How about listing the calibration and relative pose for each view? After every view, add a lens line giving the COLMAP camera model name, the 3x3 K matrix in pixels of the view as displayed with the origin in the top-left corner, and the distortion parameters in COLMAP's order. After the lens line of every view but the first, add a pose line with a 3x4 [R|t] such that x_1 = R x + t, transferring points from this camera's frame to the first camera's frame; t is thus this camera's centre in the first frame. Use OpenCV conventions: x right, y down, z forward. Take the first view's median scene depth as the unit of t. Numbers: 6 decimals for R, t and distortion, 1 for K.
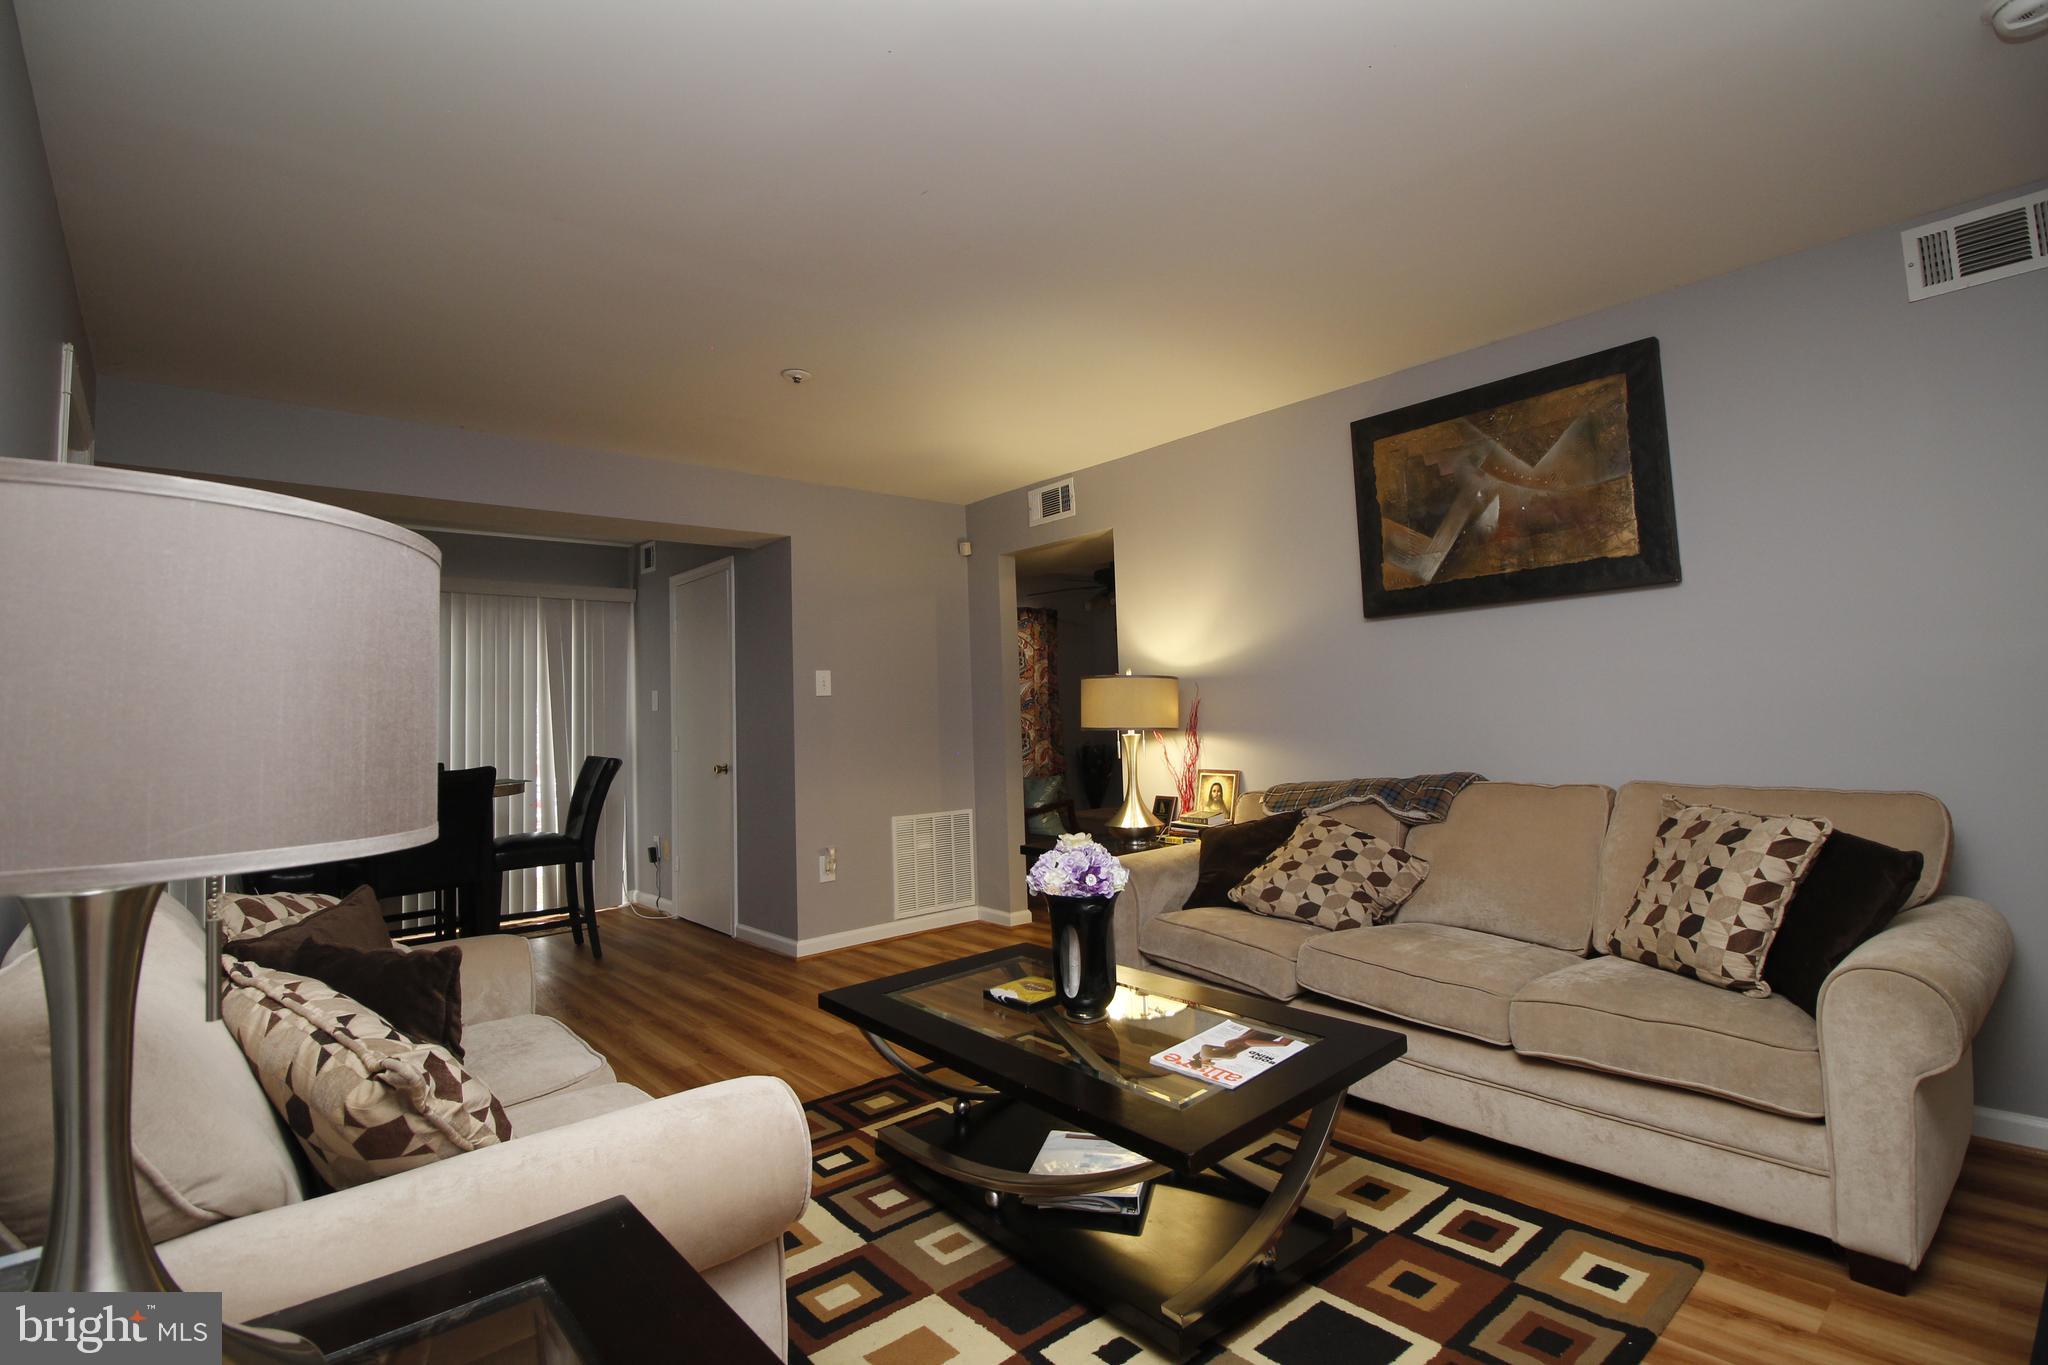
lens RADIAL K [[955.0, 0, 1009.0], [0, 955.0, 636.0], [0, 0, 1]] dist [0.002147, -0.013073]
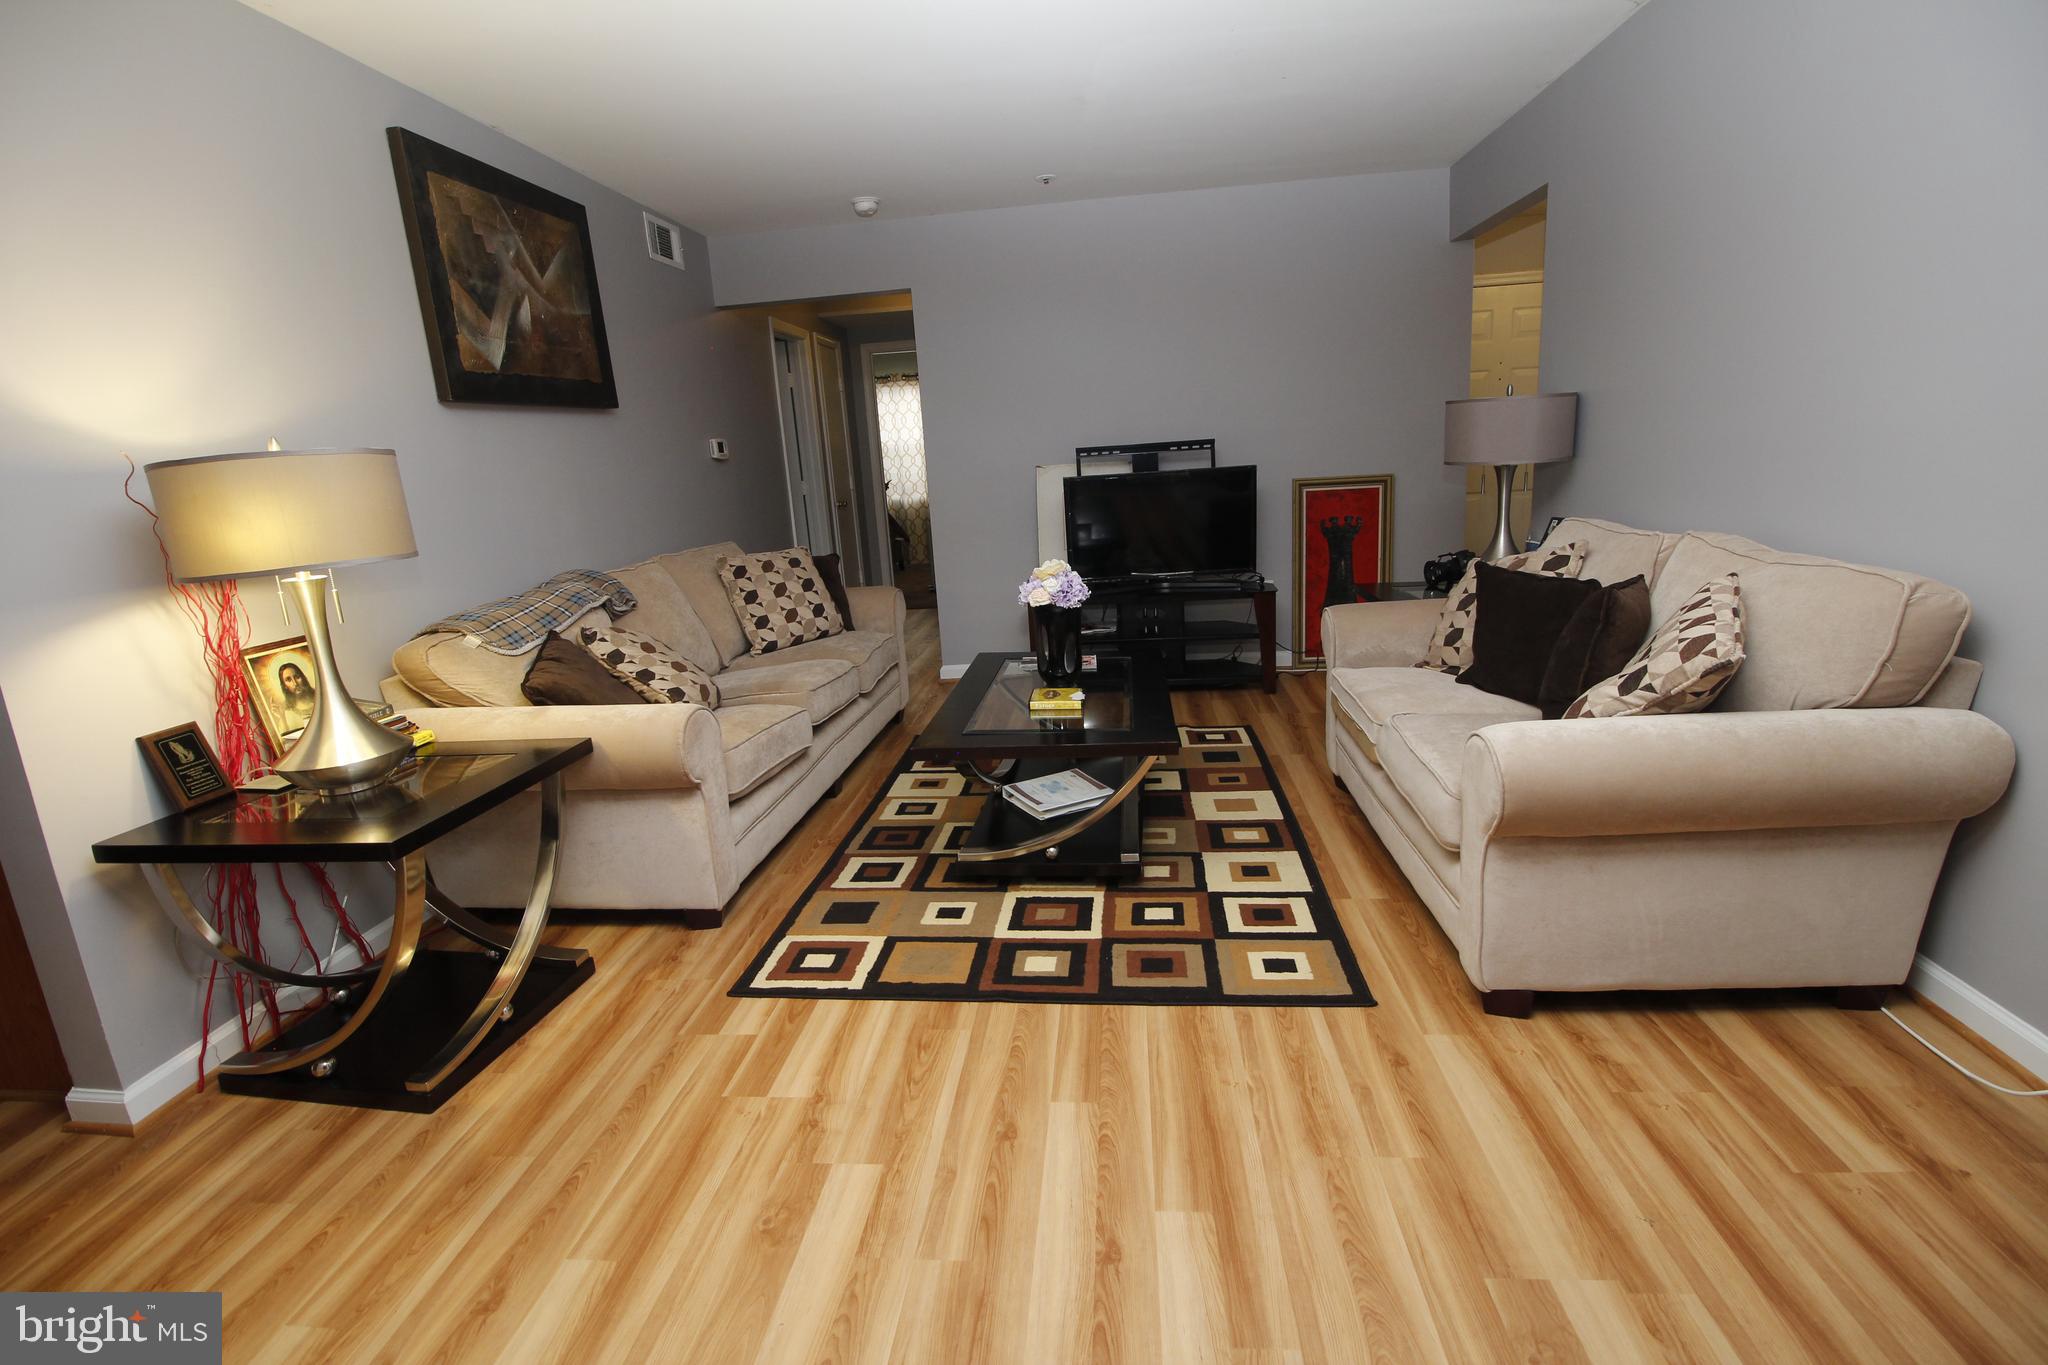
lens RADIAL K [[947.0, 0, 1025.9], [0, 947.0, 657.8], [0, 0, 1]] dist [0.001184, -0.013738]
pose [[-0.693138, -0.079258, 0.716434, -0.551240], [0.026533, 0.990457, 0.135243, 0.102351], [-0.720316, 0.112751, -0.684421, 1.241541]]
